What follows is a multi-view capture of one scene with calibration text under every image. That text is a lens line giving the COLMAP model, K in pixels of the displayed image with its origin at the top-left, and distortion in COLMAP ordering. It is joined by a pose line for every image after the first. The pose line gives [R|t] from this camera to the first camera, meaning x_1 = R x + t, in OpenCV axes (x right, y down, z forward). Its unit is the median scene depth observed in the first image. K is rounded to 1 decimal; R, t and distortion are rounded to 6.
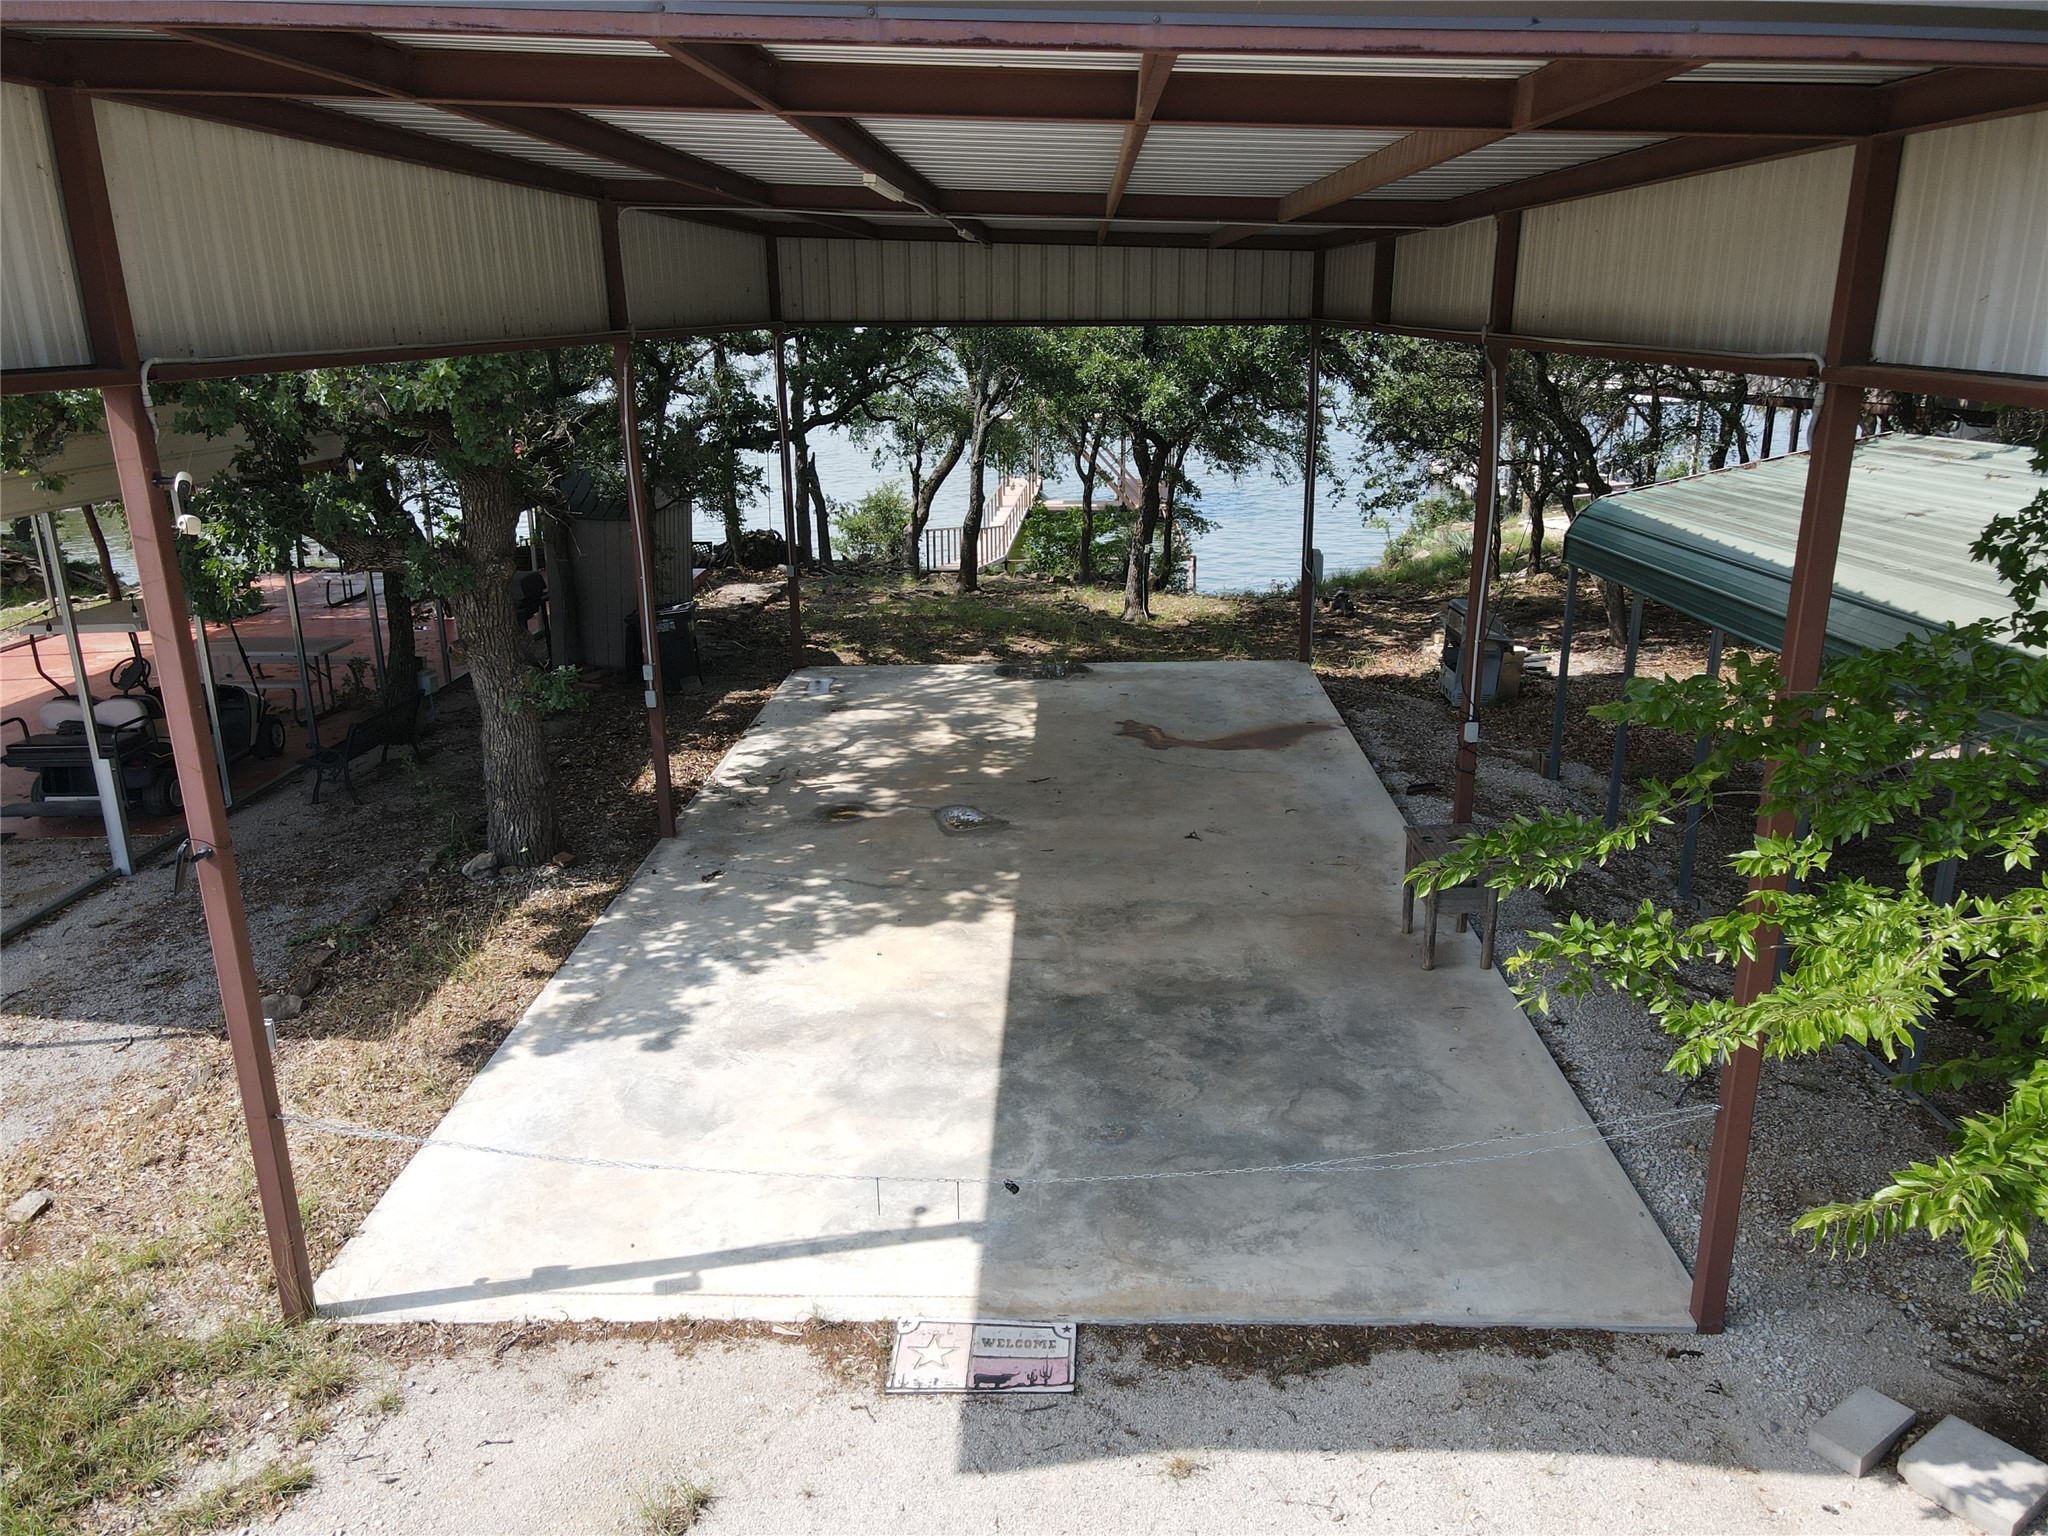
lens RADIAL K [[1493.6, 0, 1017.0], [0, 1493.6, 780.7], [0, 0, 1]] dist [0.012165, 0.019477]
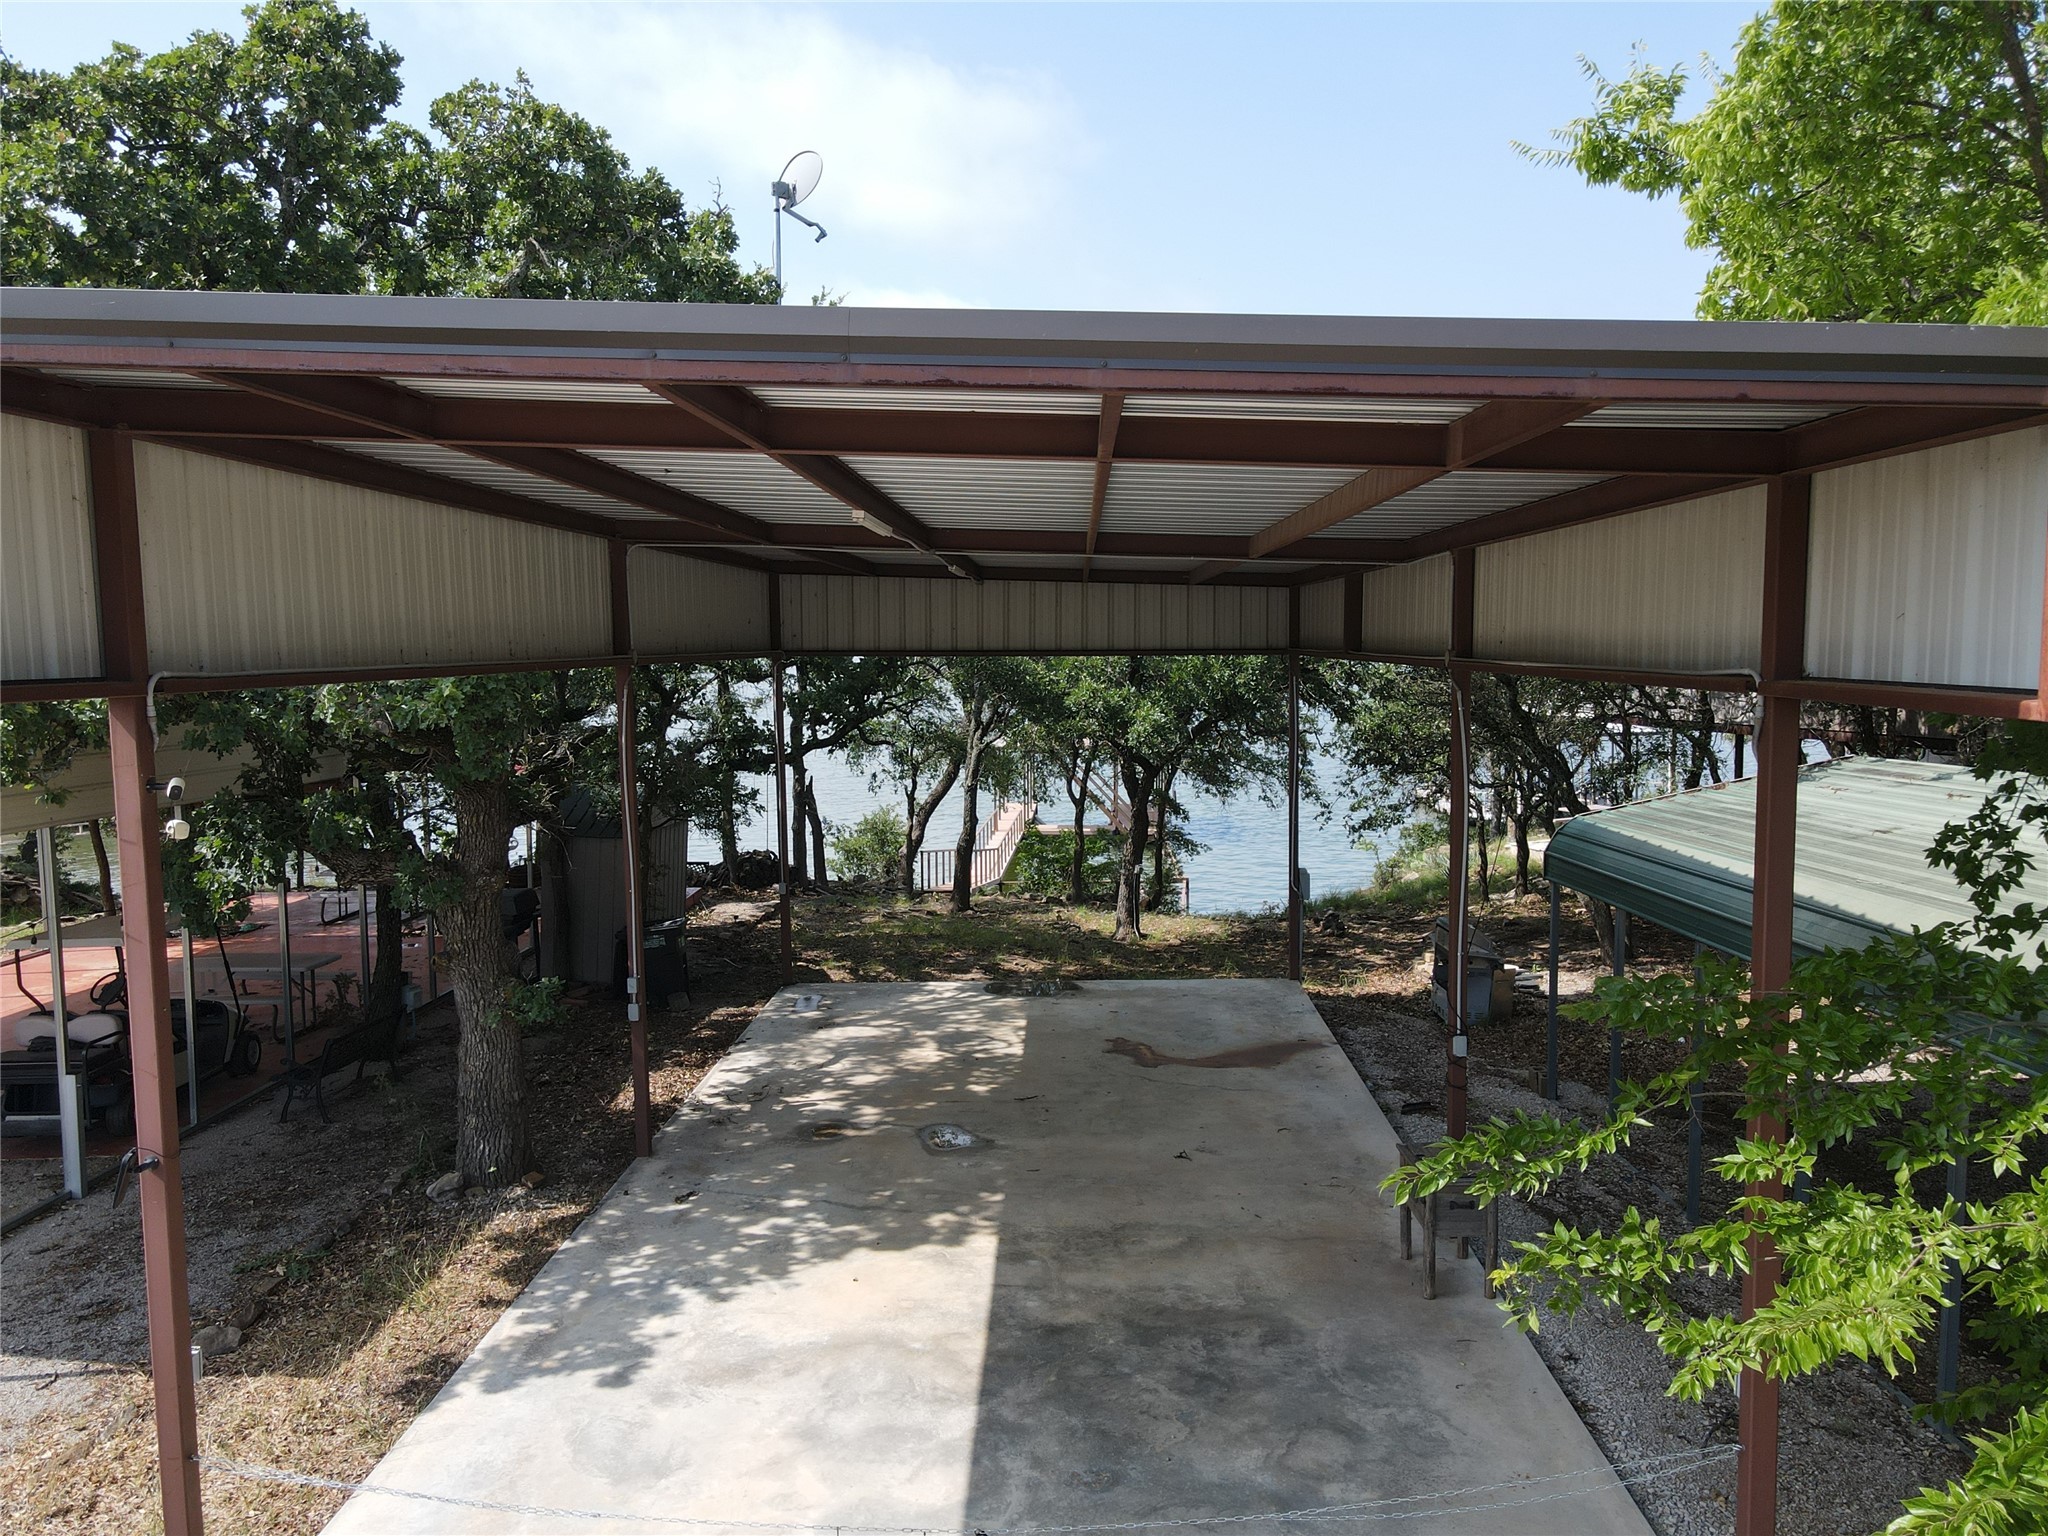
lens RADIAL K [[1493.6, 0, 1016.6], [0, 1493.6, 787.7], [0, 0, 1]] dist [0.012165, 0.019477]
pose [[0.999998, 0.001978, 0.000920, 0.011463], [-0.001741, 0.977821, -0.209435, 0.009446], [-0.001314, 0.209433, 0.977822, -0.001150]]
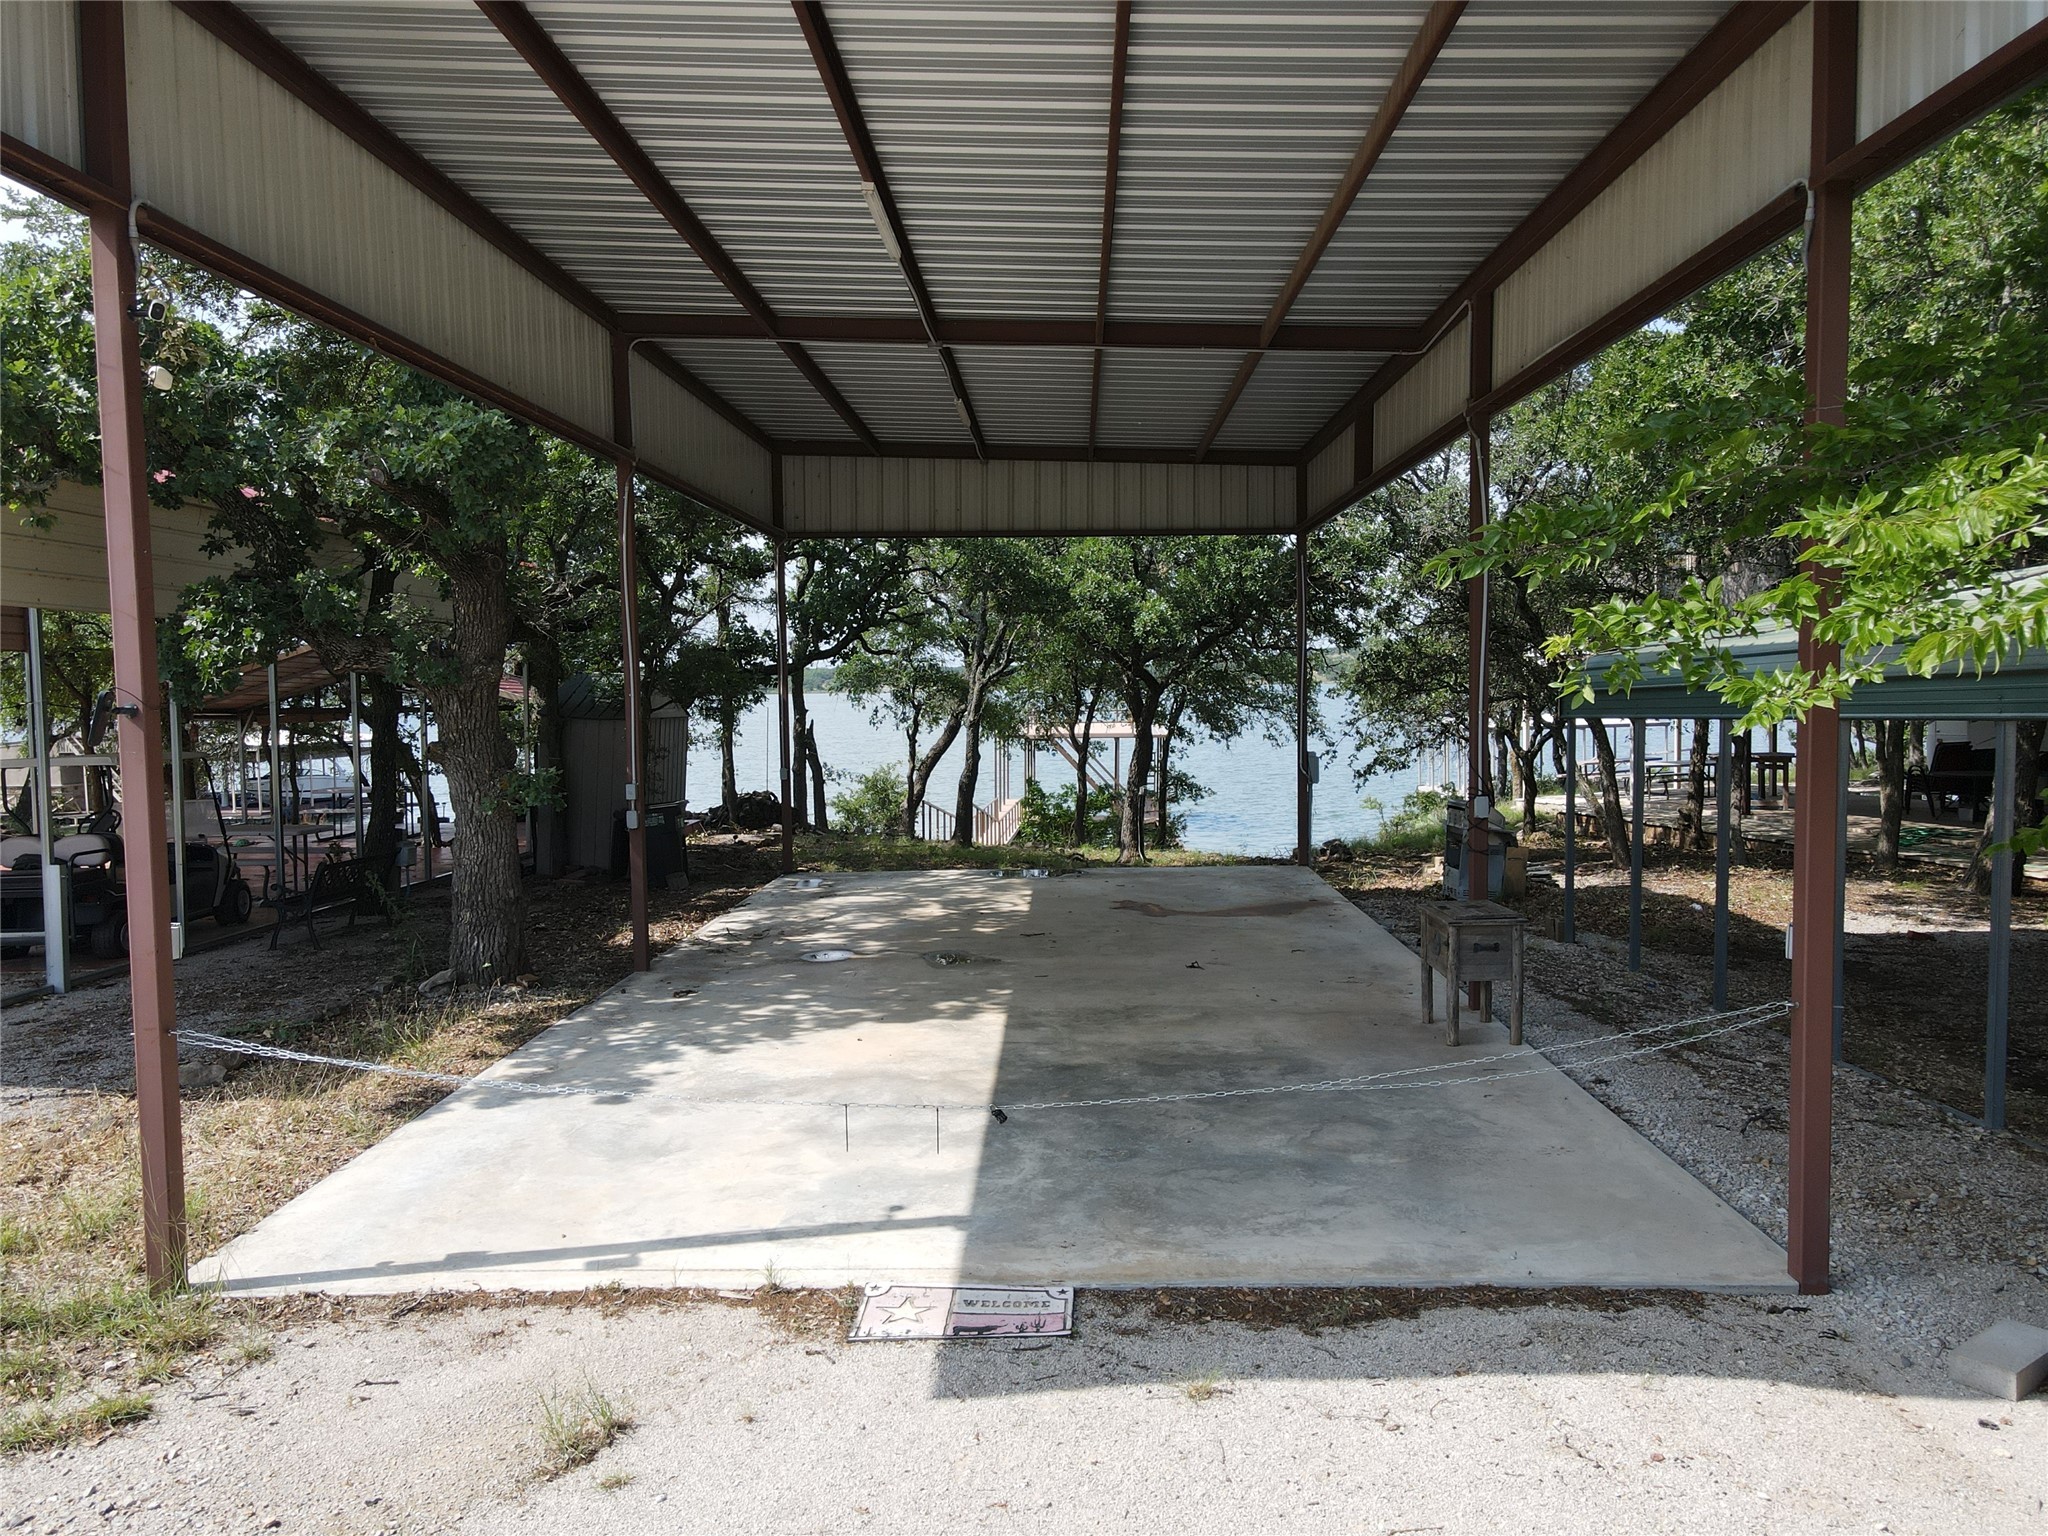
lens RADIAL K [[1493.6, 0, 1018.2], [0, 1493.6, 783.7], [0, 0, 1]] dist [0.012165, 0.019477]
pose [[0.999996, 0.000914, 0.002527, 0.004113], [-0.000277, 0.970420, -0.241425, 0.219466], [-0.002672, 0.241423, 0.970416, 0.075050]]
